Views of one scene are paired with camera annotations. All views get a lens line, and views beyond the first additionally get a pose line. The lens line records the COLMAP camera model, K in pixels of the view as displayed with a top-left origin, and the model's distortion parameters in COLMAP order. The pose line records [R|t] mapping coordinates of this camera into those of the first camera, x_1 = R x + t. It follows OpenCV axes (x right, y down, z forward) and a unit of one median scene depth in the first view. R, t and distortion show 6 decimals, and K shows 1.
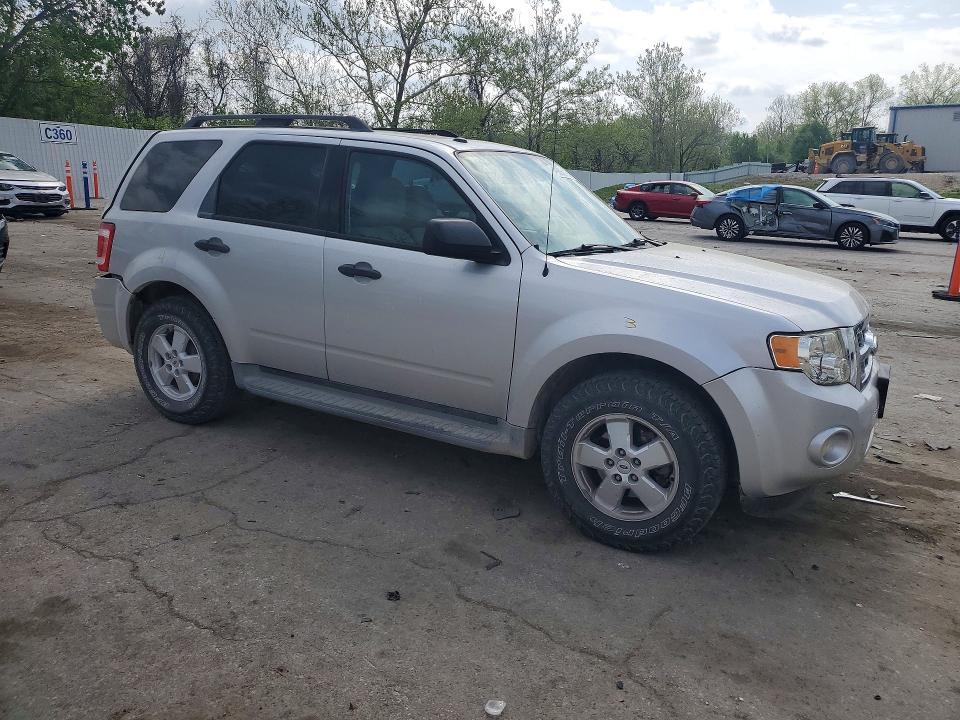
lens RADIAL K [[763.2, 0, 477.6], [0, 763.2, 359.5], [0, 0, 1]] dist [0.017940, 0.006795]
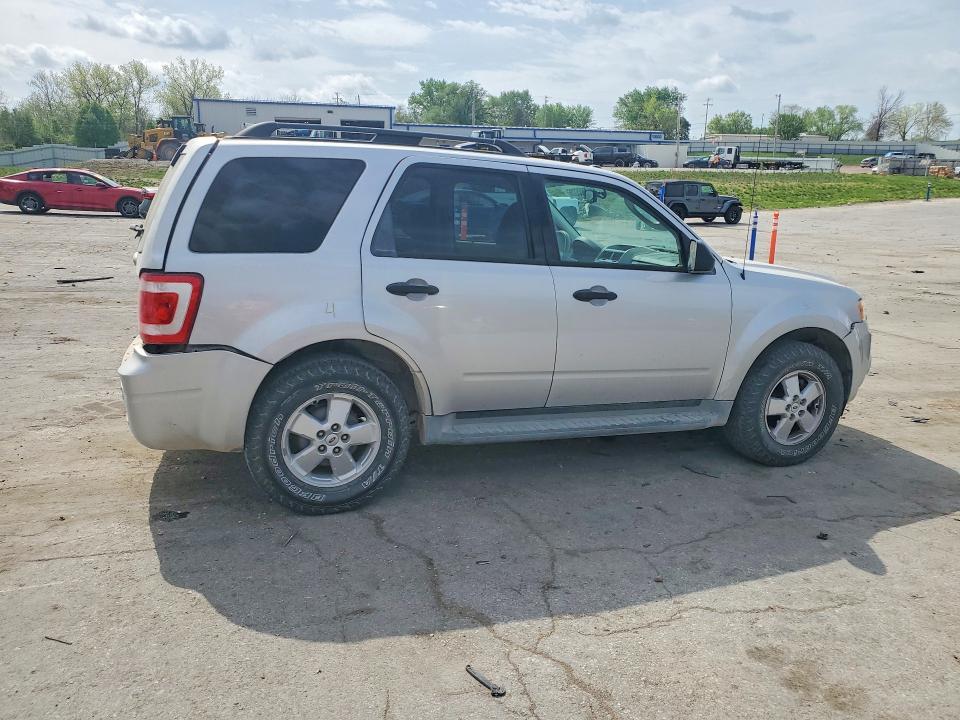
lens RADIAL K [[763.2, 0, 477.6], [0, 763.2, 359.5], [0, 0, 1]] dist [0.017940, 0.006795]
pose [[0.635077, -0.180753, 0.751003, -0.361971], [0.164598, 0.981574, 0.097056, -0.053359], [-0.754708, 0.061976, 0.653127, 0.149611]]
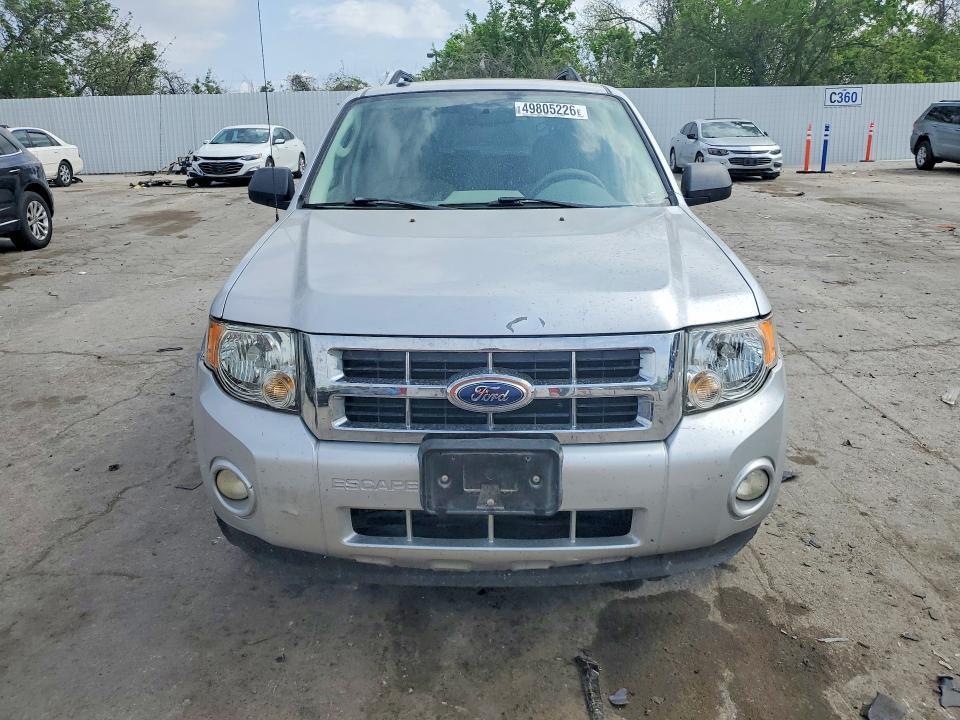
lens RADIAL K [[763.2, 0, 477.6], [0, 763.2, 359.5], [0, 0, 1]] dist [0.017940, 0.006795]
pose [[0.463375, 0.213550, -0.860046, 0.319874], [-0.176625, 0.973313, 0.146512, -0.041682], [0.868382, 0.084015, 0.488727, 0.230088]]
